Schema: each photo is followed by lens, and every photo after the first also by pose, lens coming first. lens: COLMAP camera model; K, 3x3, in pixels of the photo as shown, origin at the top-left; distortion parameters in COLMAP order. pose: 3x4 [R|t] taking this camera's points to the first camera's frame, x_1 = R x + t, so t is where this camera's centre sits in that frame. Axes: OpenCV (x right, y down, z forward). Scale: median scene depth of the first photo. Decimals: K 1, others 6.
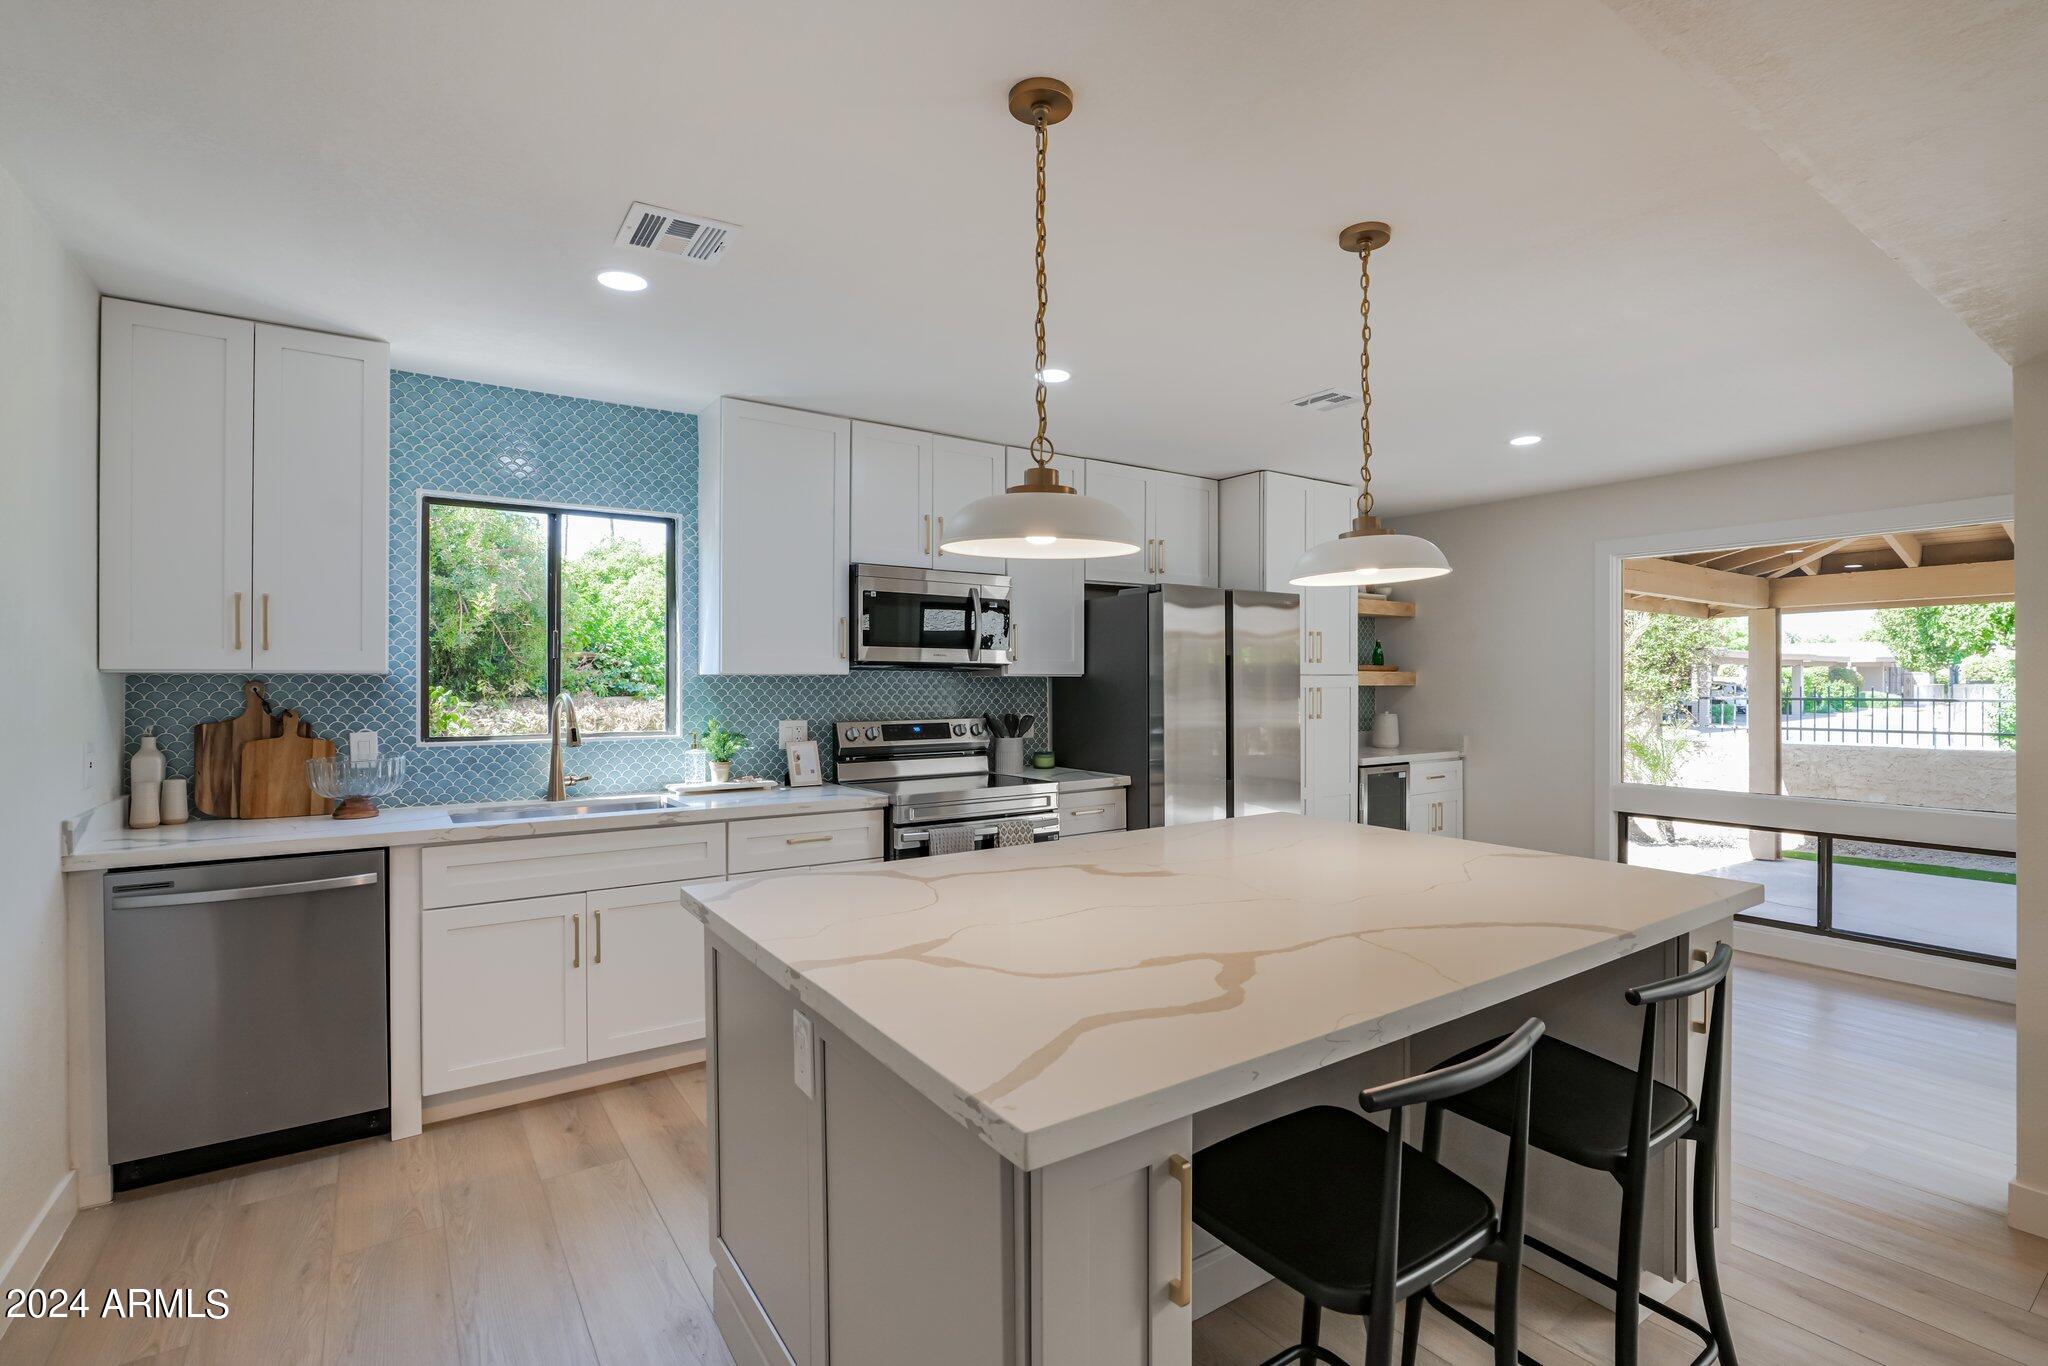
lens RADIAL K [[939.4, 0, 1020.0], [0, 939.4, 689.8], [0, 0, 1]] dist [-0.018355, -0.000070]
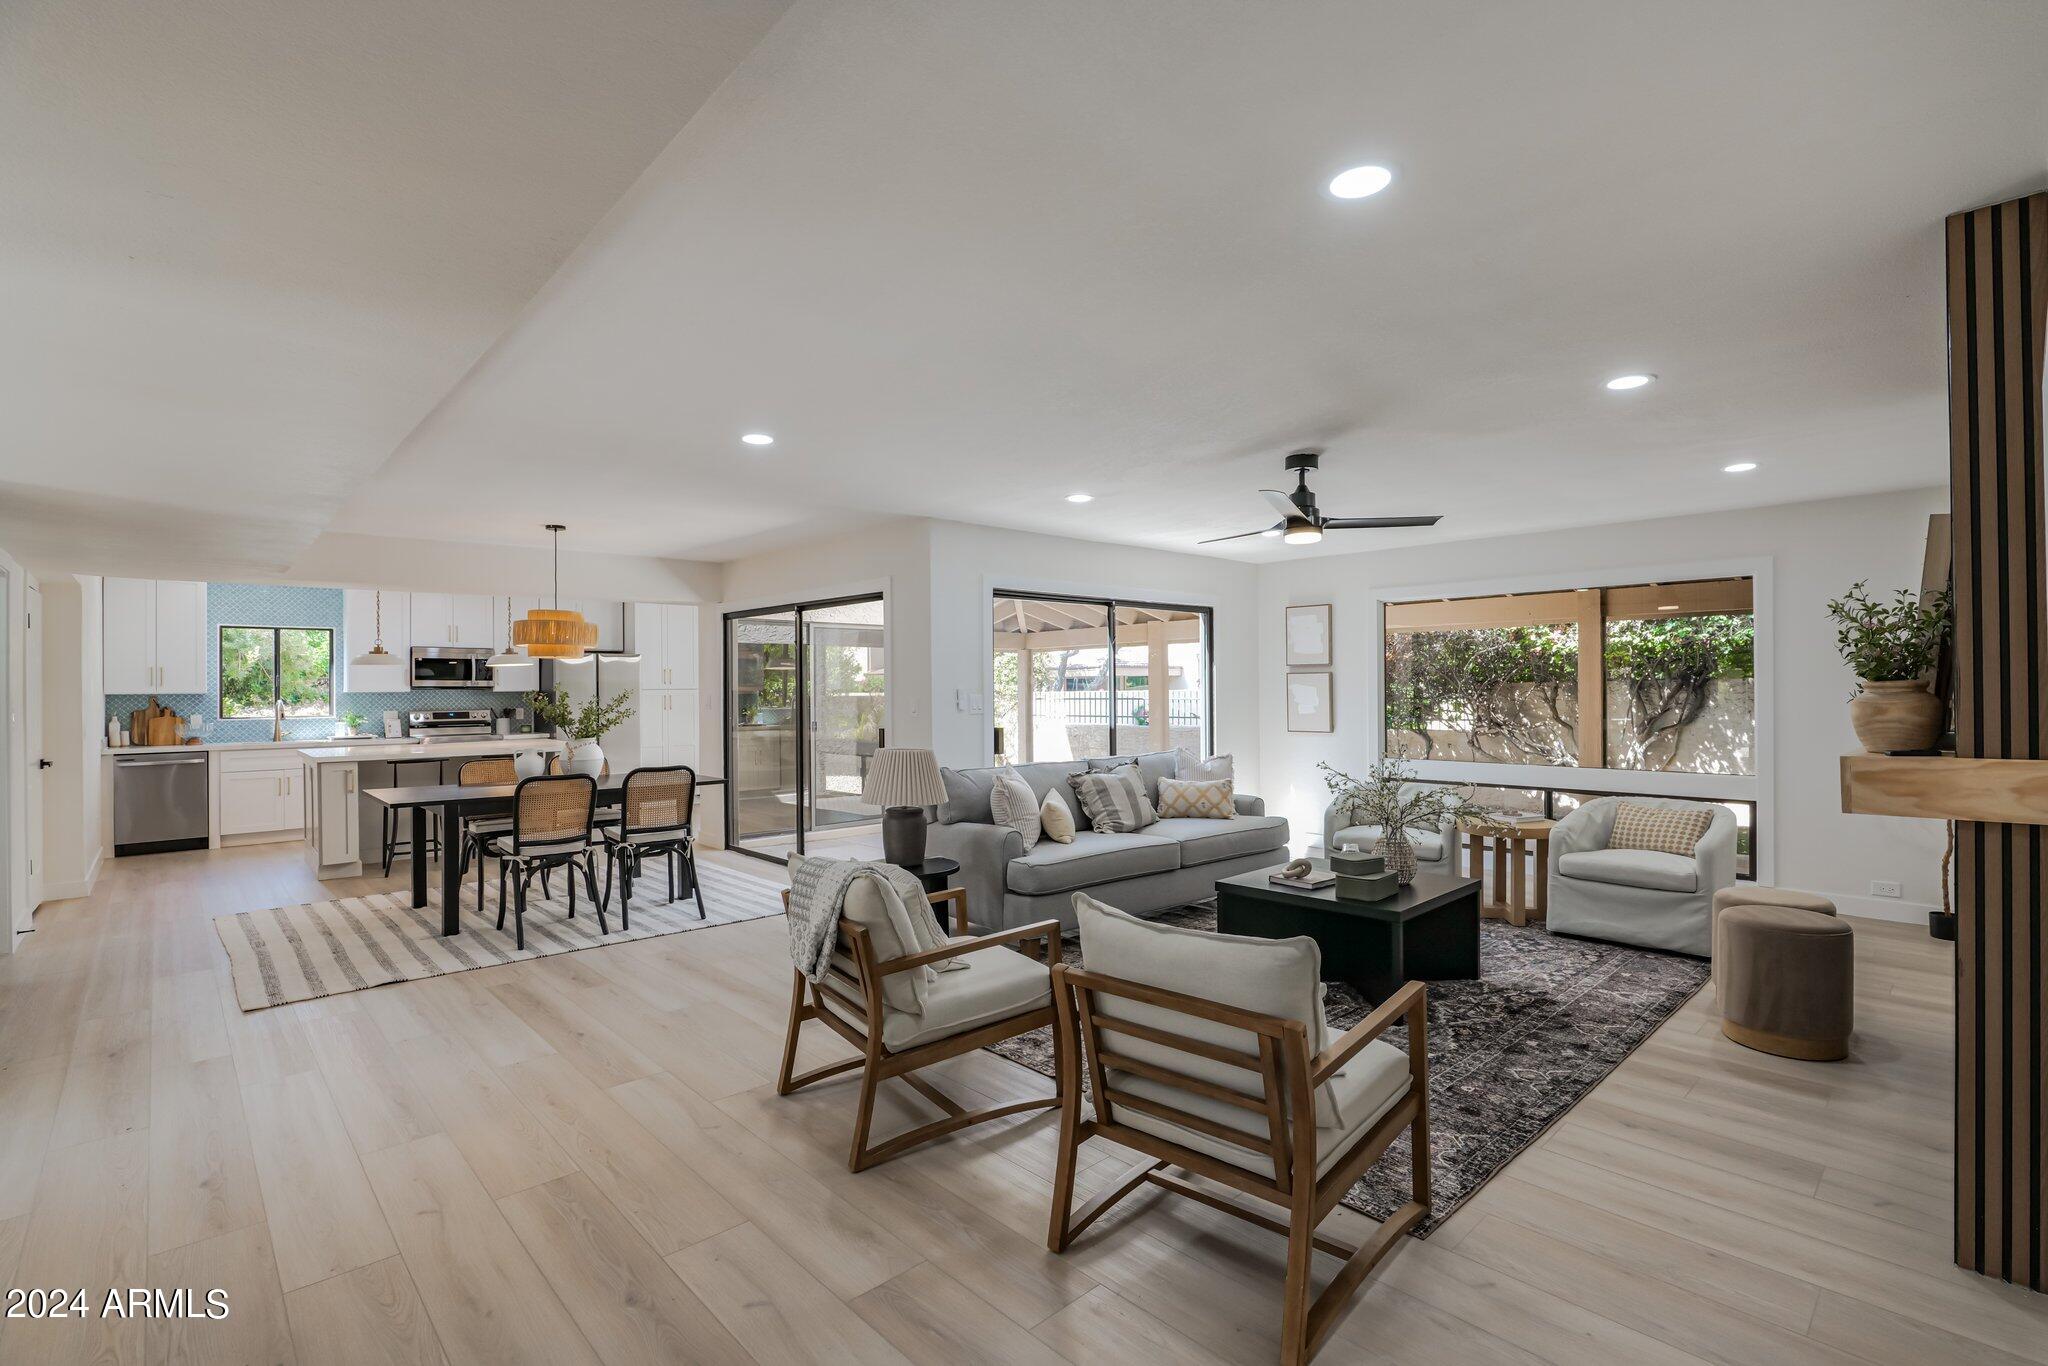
lens RADIAL K [[939.4, 0, 1030.0], [0, 939.4, 688.2], [0, 0, 1]] dist [-0.018355, -0.000070]
pose [[0.988313, -0.006515, 0.152300, 1.118249], [0.007942, 0.999930, -0.008766, 0.009002], [-0.152233, 0.009874, 0.988295, -1.770023]]
